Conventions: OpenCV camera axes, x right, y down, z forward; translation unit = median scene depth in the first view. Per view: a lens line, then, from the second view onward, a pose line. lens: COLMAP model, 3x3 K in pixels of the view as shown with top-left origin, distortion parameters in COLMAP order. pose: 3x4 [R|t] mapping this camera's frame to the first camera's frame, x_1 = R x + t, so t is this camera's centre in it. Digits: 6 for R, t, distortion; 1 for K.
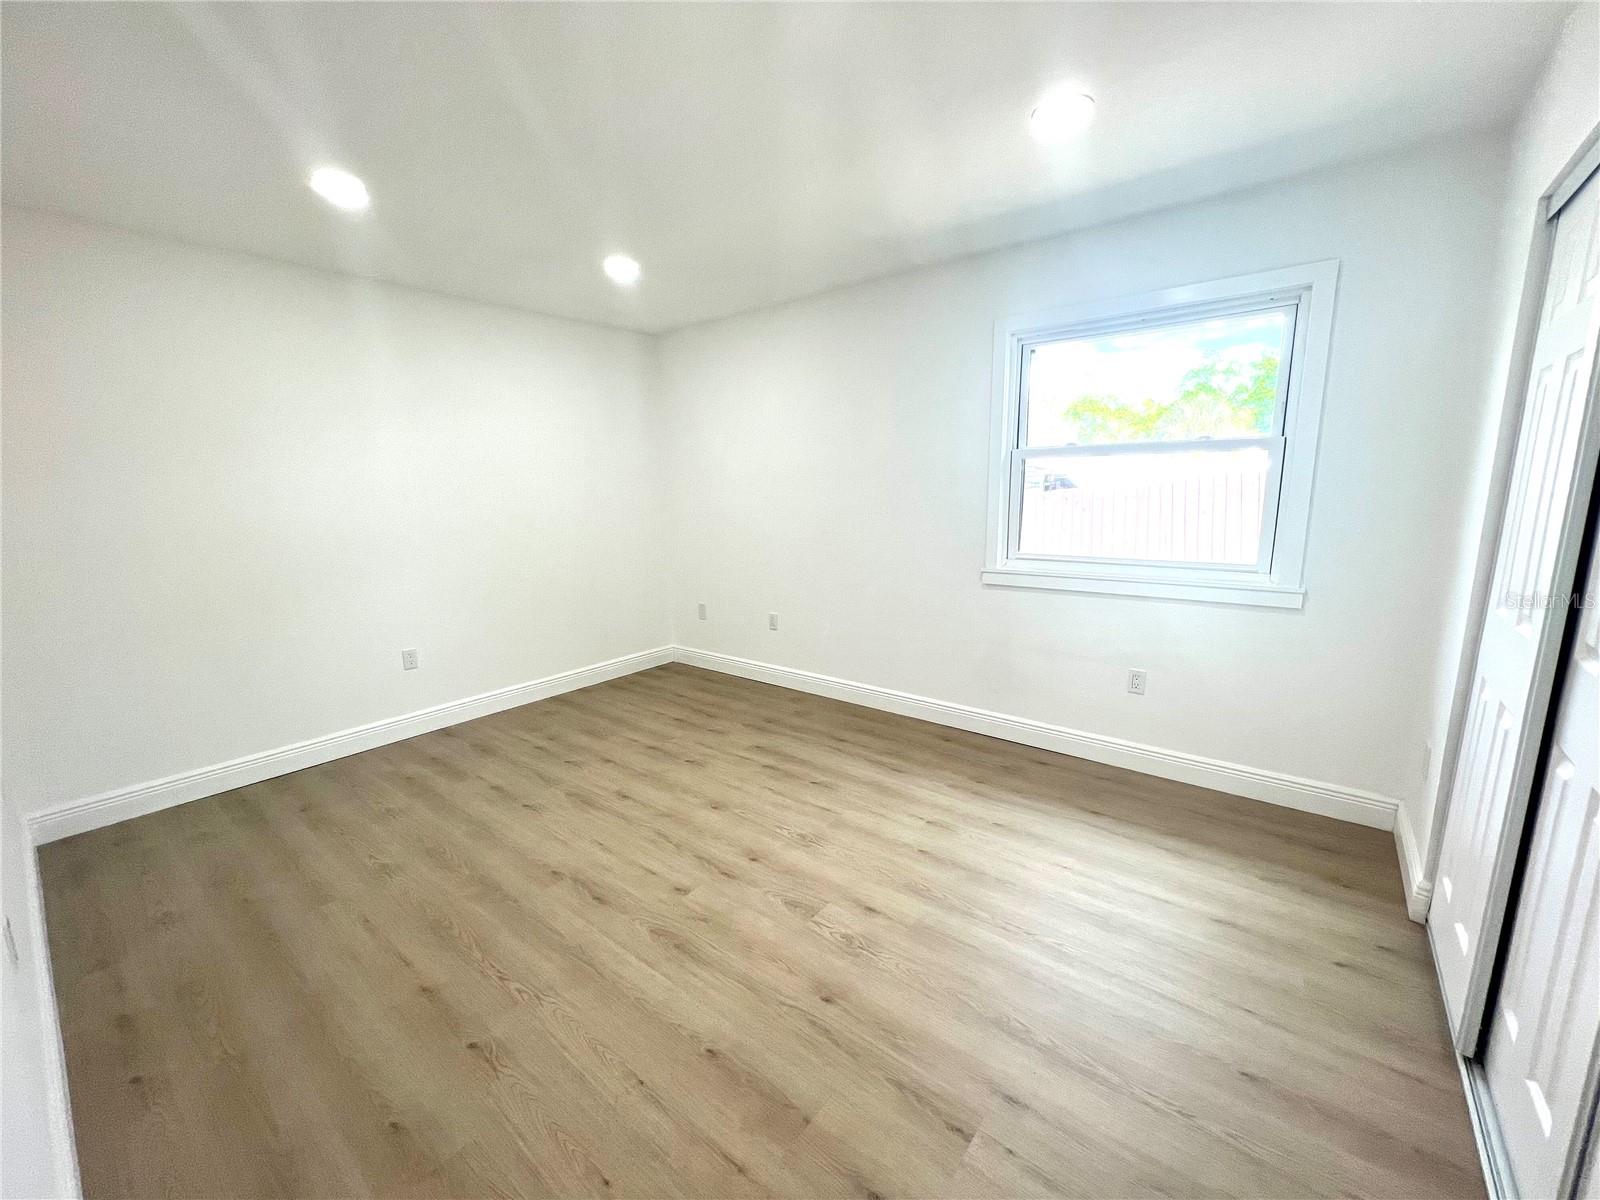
lens RADIAL K [[639.7, 0, 800.3], [0, 639.7, 601.2], [0, 0, 1]] dist [-0.000808, 0.000531]
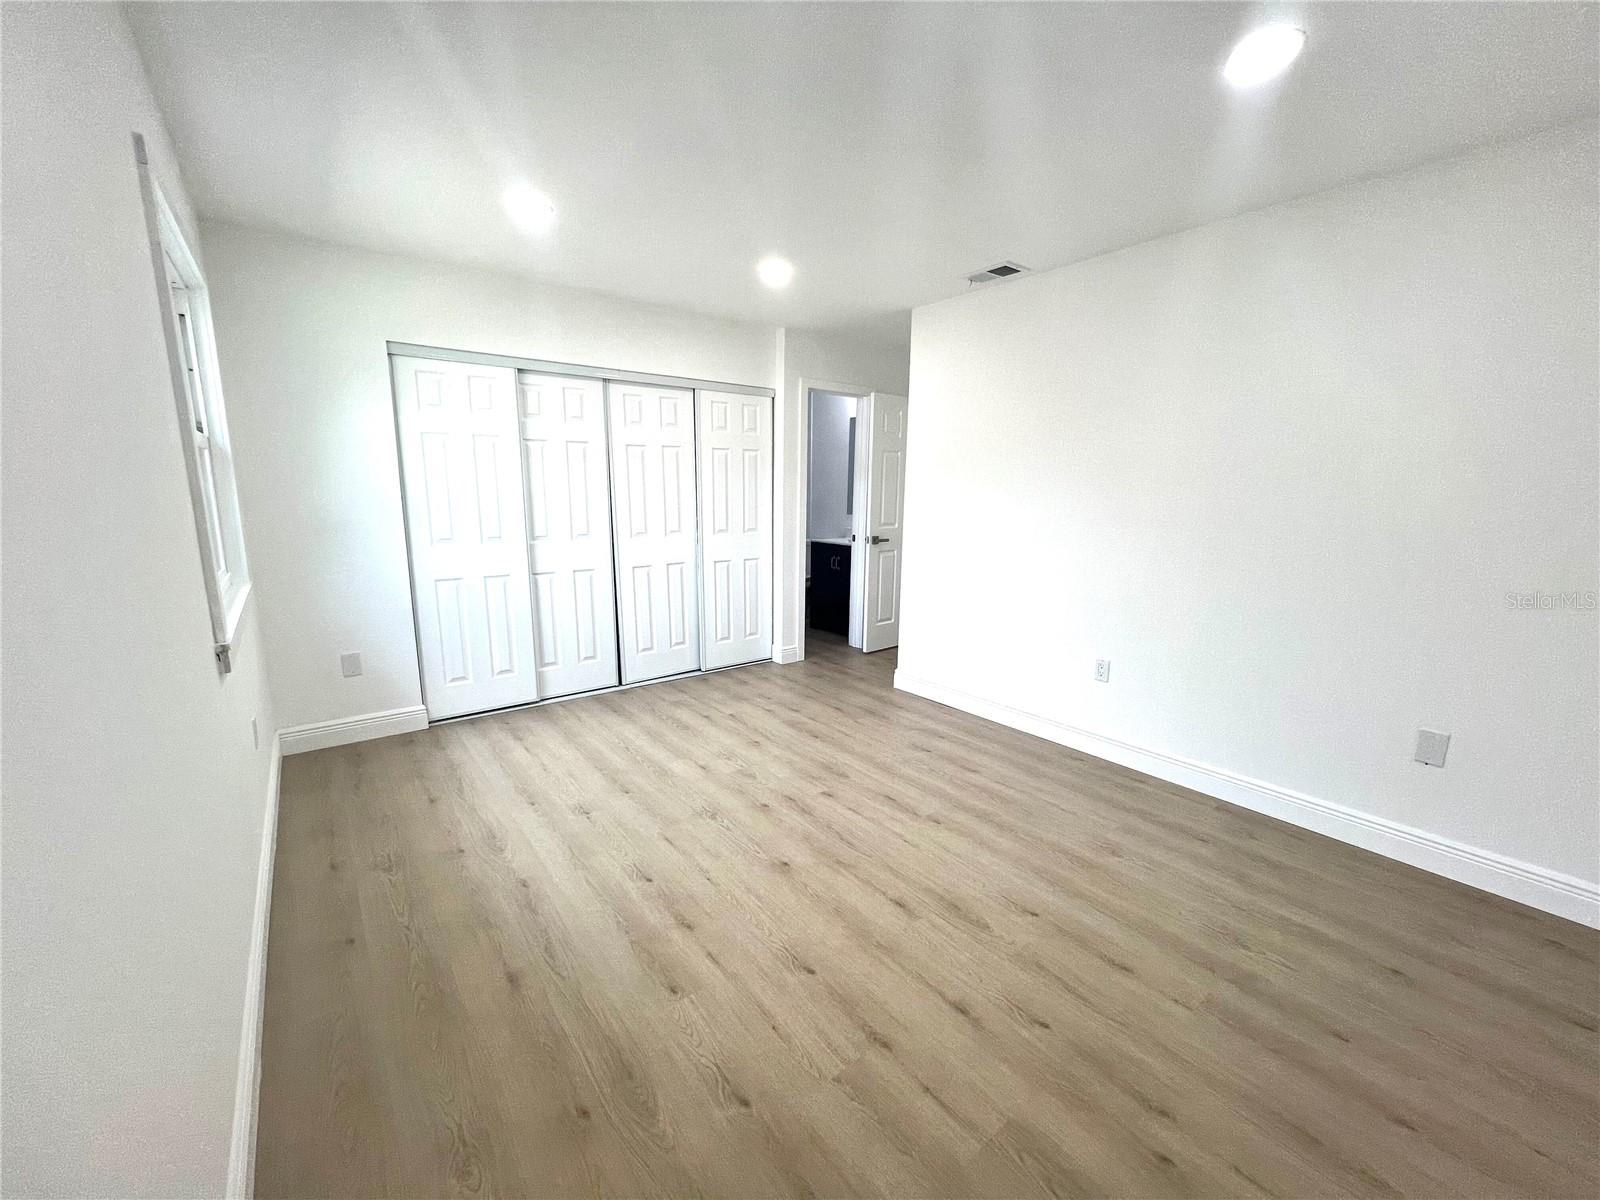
lens RADIAL K [[639.7, 0, 800.7], [0, 639.7, 599.4], [0, 0, 1]] dist [-0.000808, 0.000531]
pose [[-0.971528, -0.031238, 0.234856, -0.375468], [0.053431, 0.936846, 0.345636, -0.324238], [-0.230821, 0.348343, -0.908503, 1.814011]]
